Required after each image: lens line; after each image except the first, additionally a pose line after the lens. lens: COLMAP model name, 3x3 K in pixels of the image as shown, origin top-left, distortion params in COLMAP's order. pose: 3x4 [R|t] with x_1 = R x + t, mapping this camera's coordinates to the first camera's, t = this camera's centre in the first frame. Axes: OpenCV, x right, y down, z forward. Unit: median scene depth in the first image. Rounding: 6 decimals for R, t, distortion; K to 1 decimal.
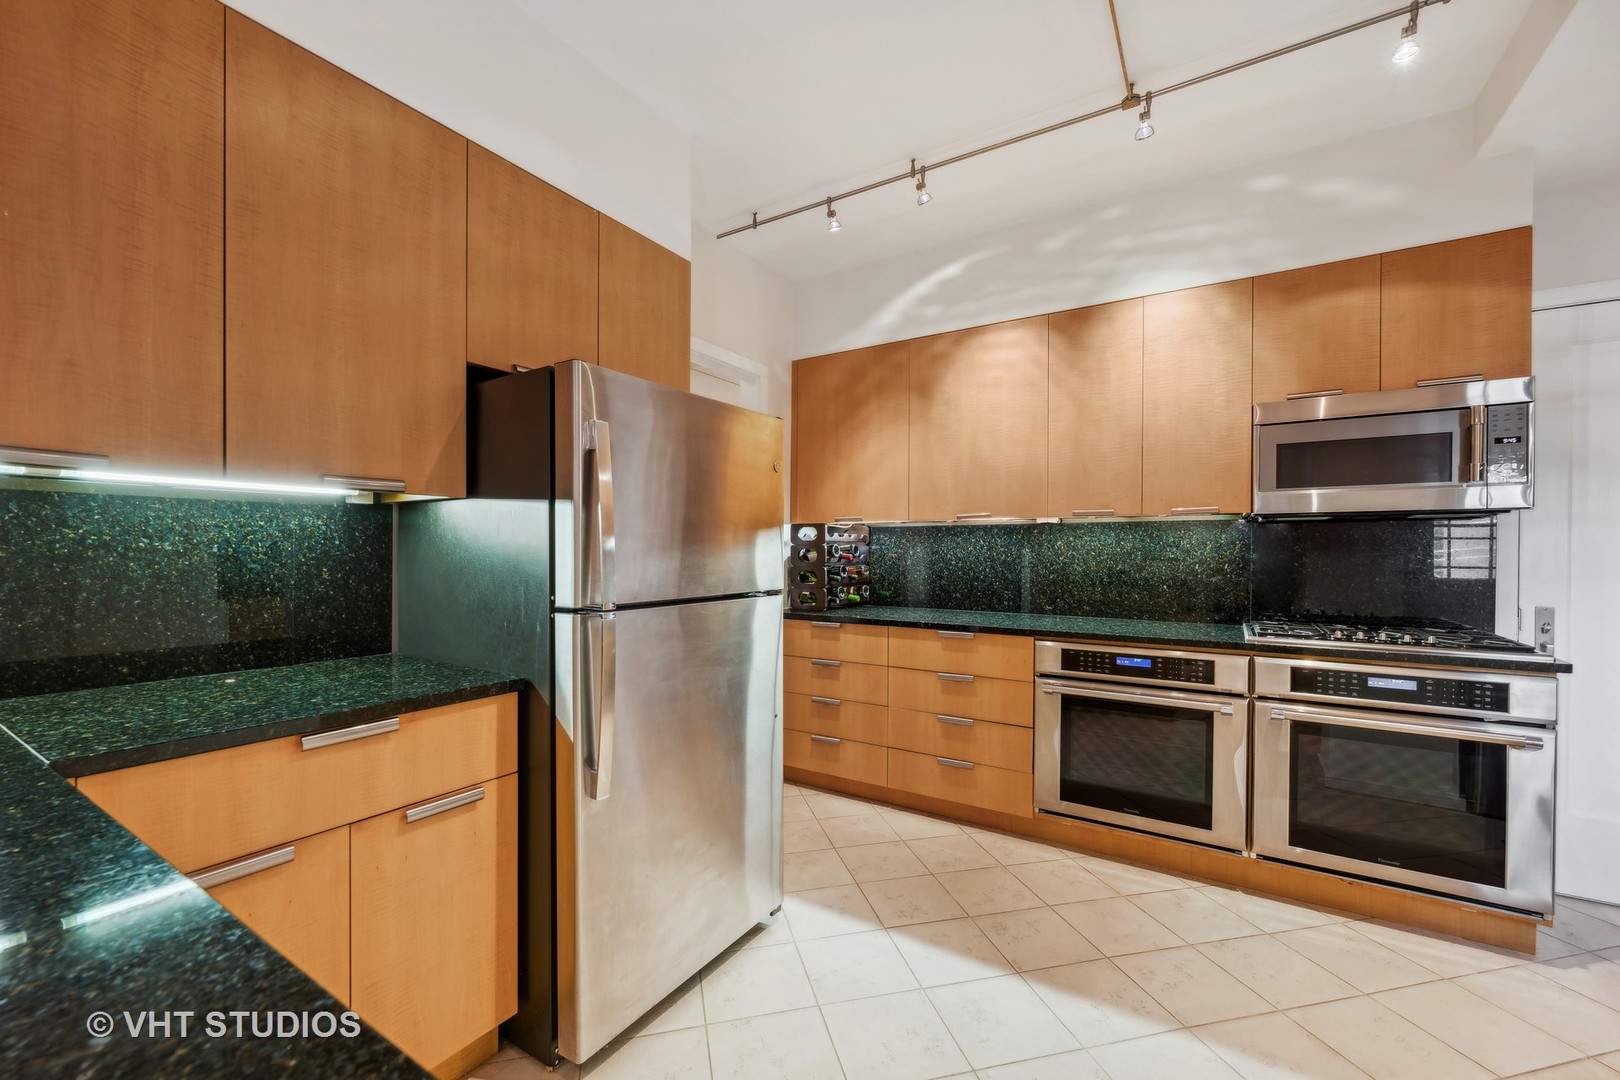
lens RADIAL K [[645.0, 0, 813.8], [0, 645.0, 556.2], [0, 0, 1]] dist [-0.001781, -0.000003]
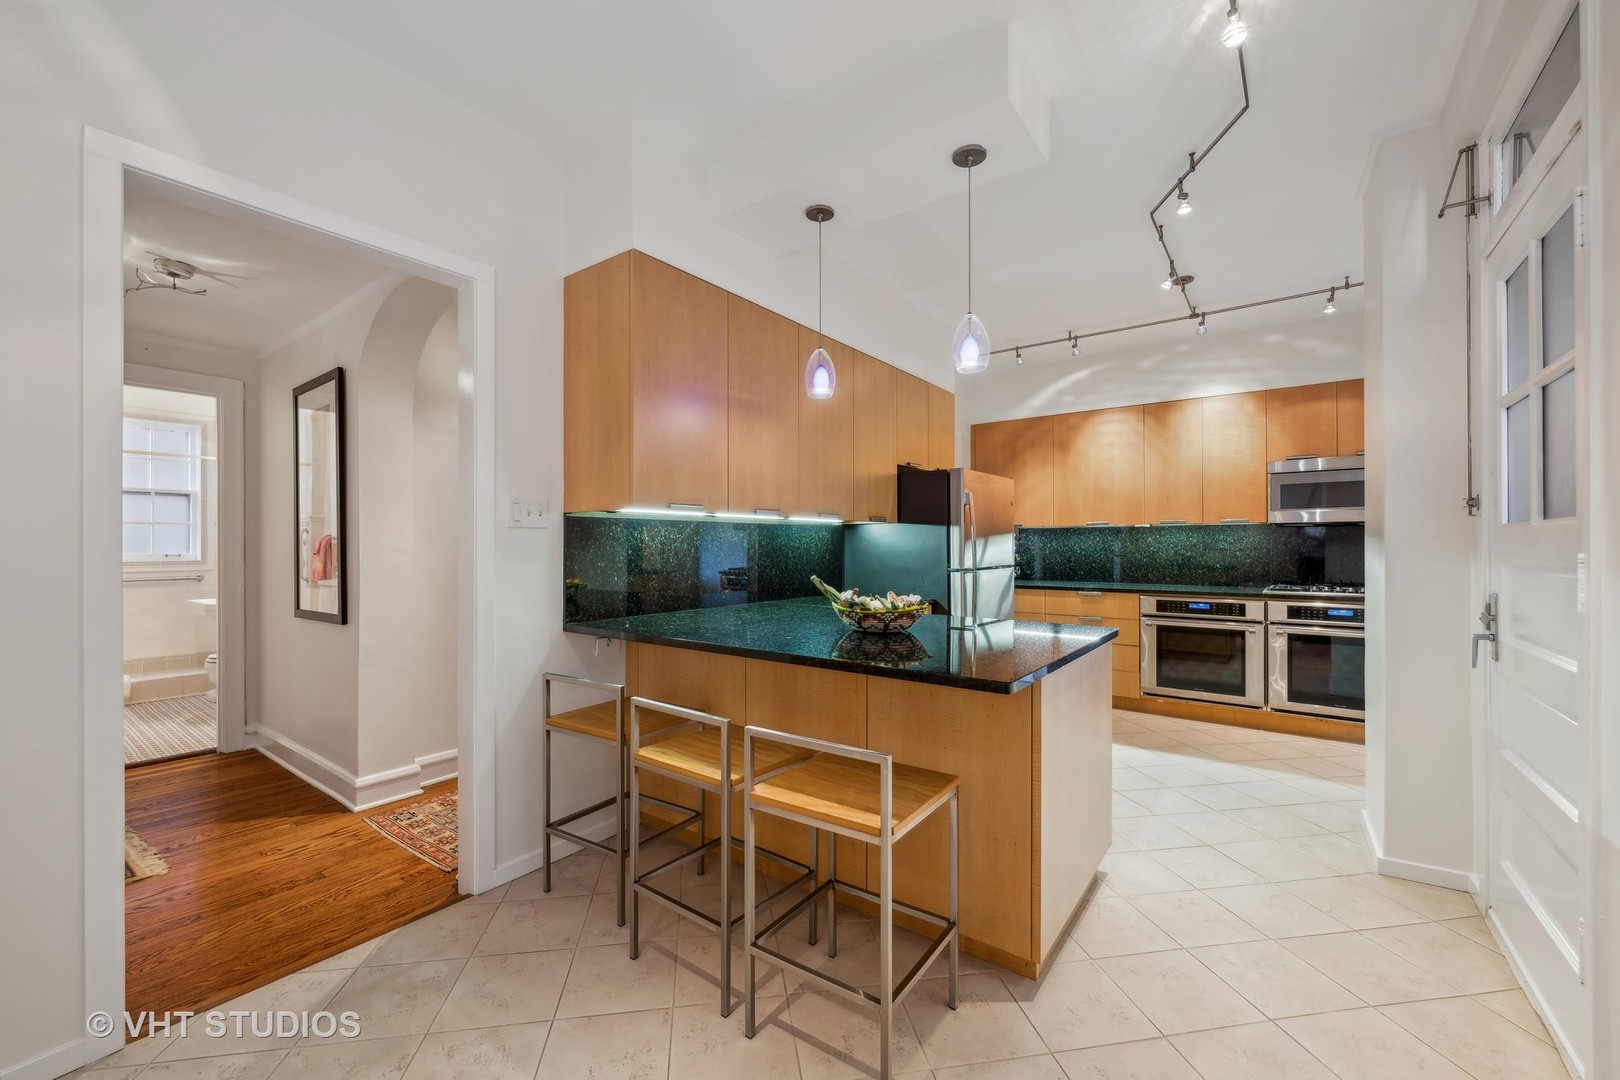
lens RADIAL K [[646.7, 0, 810.0], [0, 646.7, 540.0], [0, 0, 1]] dist [0.000688, 0.000042]
pose [[0.997060, -0.006652, -0.076337, -0.450519], [0.005521, 0.999872, -0.015014, 0.001757], [0.076427, 0.014549, 0.996969, -0.890395]]
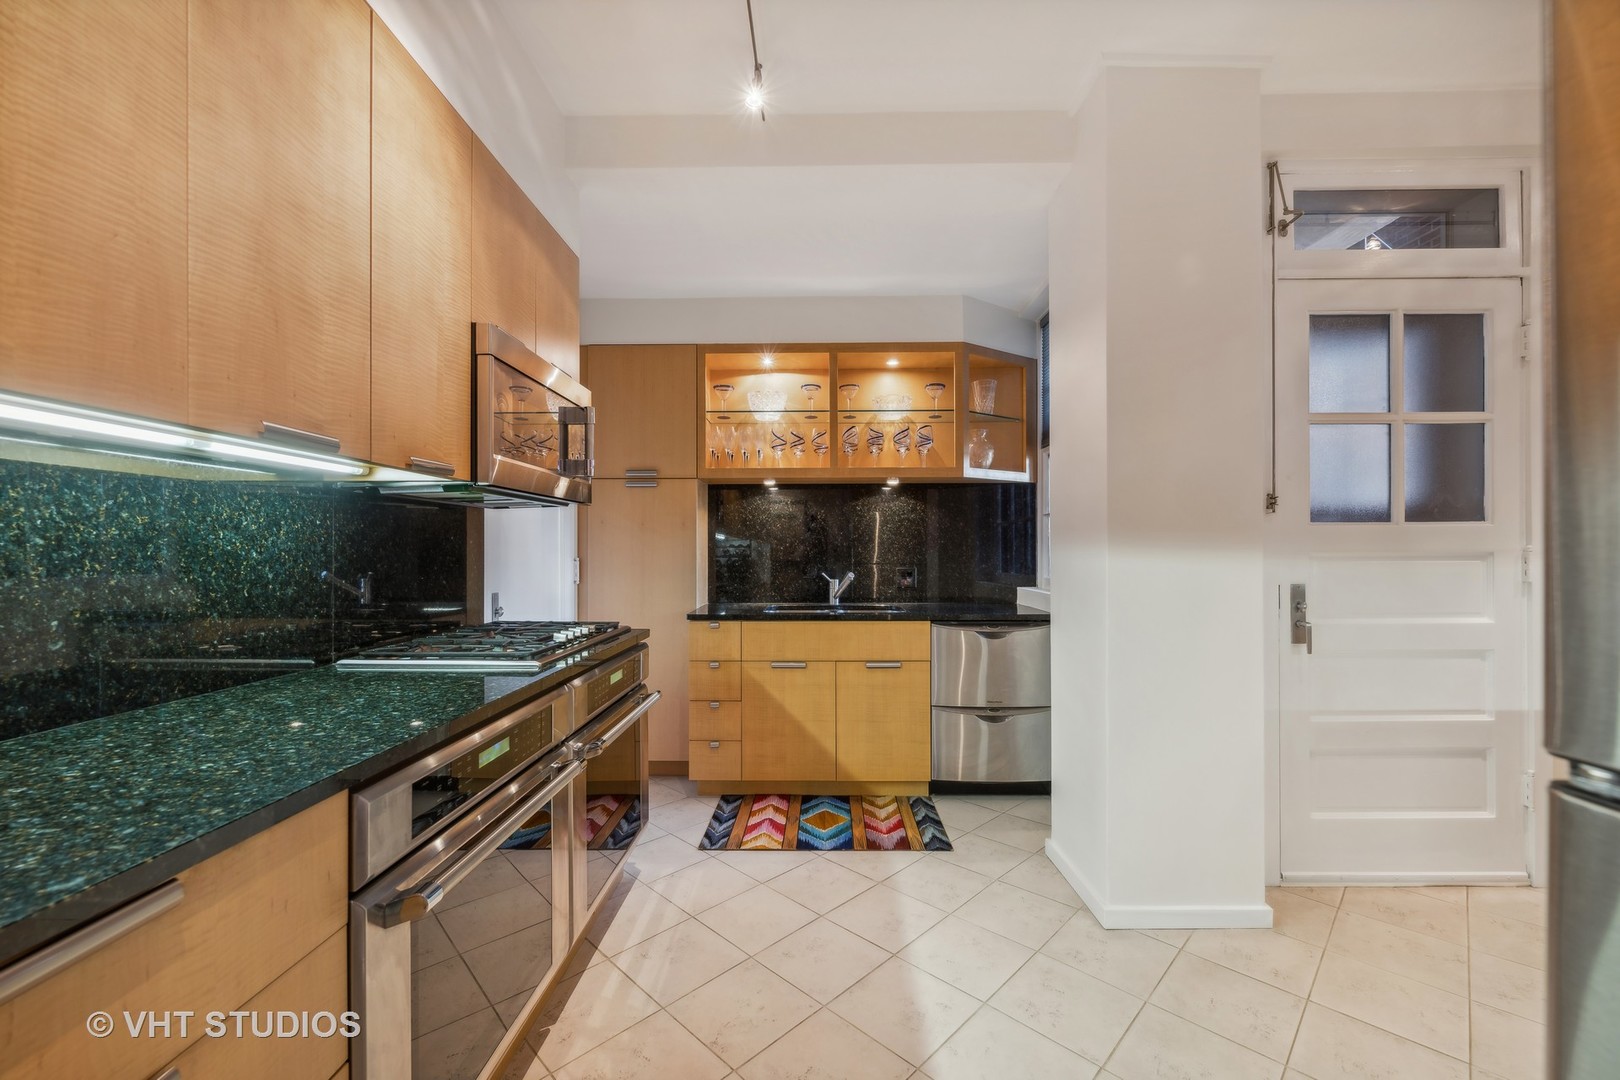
lens RADIAL K [[645.0, 0, 813.8], [0, 645.0, 556.2], [0, 0, 1]] dist [-0.001781, -0.000003]
pose [[-0.516900, -0.005651, 0.856027, -0.076373], [0.007480, 0.999910, 0.011117, 0.004230], [-0.856013, 0.012150, -0.516811, 1.057959]]
